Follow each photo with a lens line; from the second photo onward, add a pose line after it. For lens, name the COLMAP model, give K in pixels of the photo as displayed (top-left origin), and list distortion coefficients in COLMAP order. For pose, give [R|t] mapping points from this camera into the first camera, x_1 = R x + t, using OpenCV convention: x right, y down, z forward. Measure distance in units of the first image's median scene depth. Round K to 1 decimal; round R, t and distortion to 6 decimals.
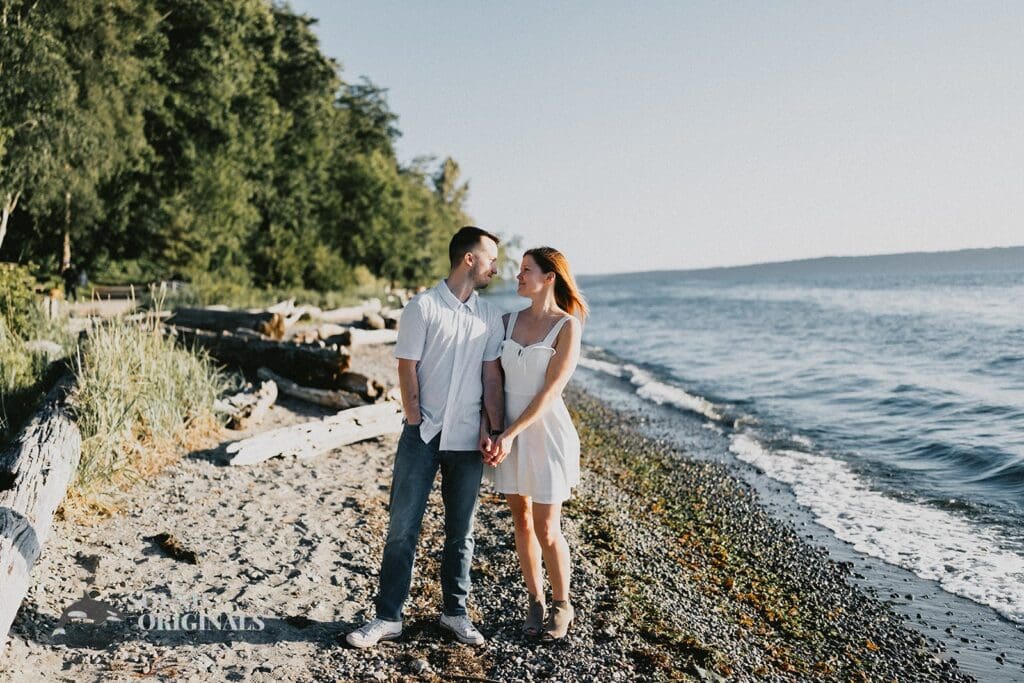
lens RADIAL K [[976.4, 0, 510.8], [0, 976.4, 390.9], [0, 0, 1]] dist [0.001081, 0.002742]
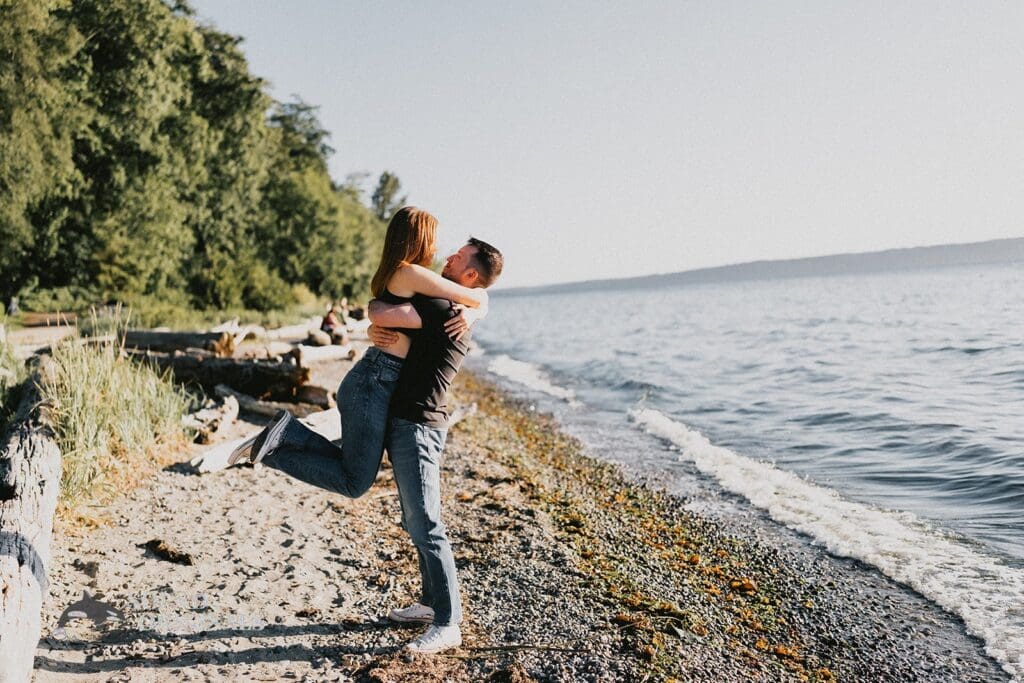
lens RADIAL K [[981.2, 0, 508.6], [0, 981.2, 412.2], [0, 0, 1]] dist [-0.001417, 0.003891]
pose [[0.997272, -0.040802, 0.061512, -0.031703], [0.040463, 0.999158, 0.006741, 0.015130], [-0.061735, -0.004234, 0.998084, -0.049950]]
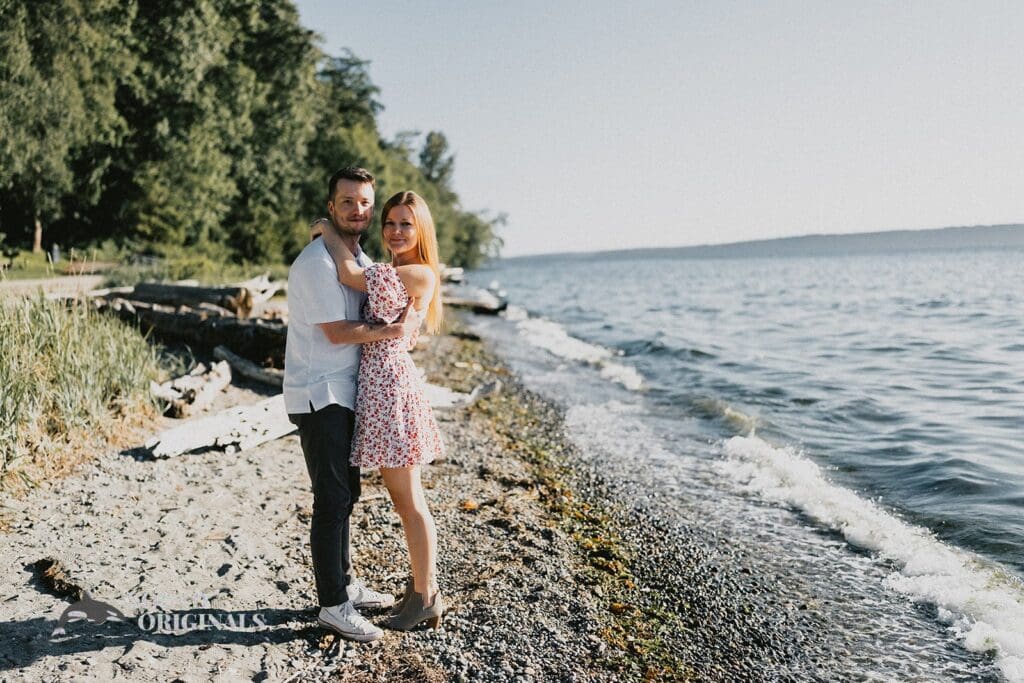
lens RADIAL K [[944.4, 0, 528.0], [0, 944.4, 371.7], [0, 0, 1]] dist [0.008424, 0.013382]
pose [[0.999475, -0.002546, 0.032299, 0.005271], [0.002410, 0.999988, 0.004233, -0.005478], [-0.032310, -0.004153, 0.999469, 0.180294]]
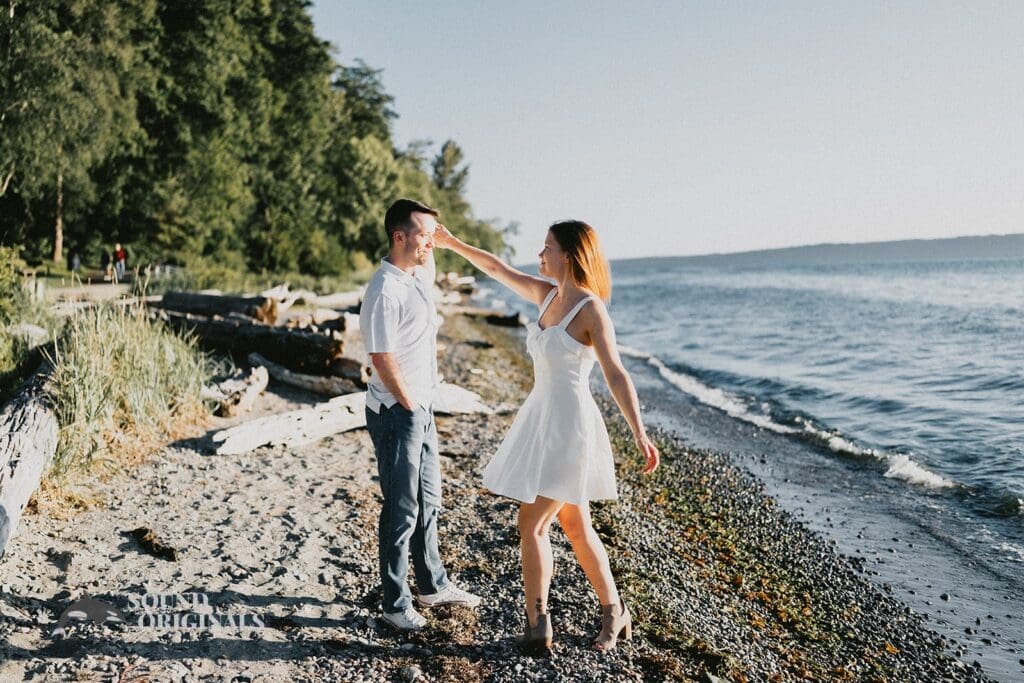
lens RADIAL K [[967.2, 0, 519.3], [0, 967.2, 385.9], [0, 0, 1]] dist [0.003634, 0.000353]
pose [[0.999917, 0.001945, 0.012774, -0.001921], [-0.002065, 0.999954, 0.009408, -0.000994], [-0.012755, -0.009434, 0.999874, 0.046945]]
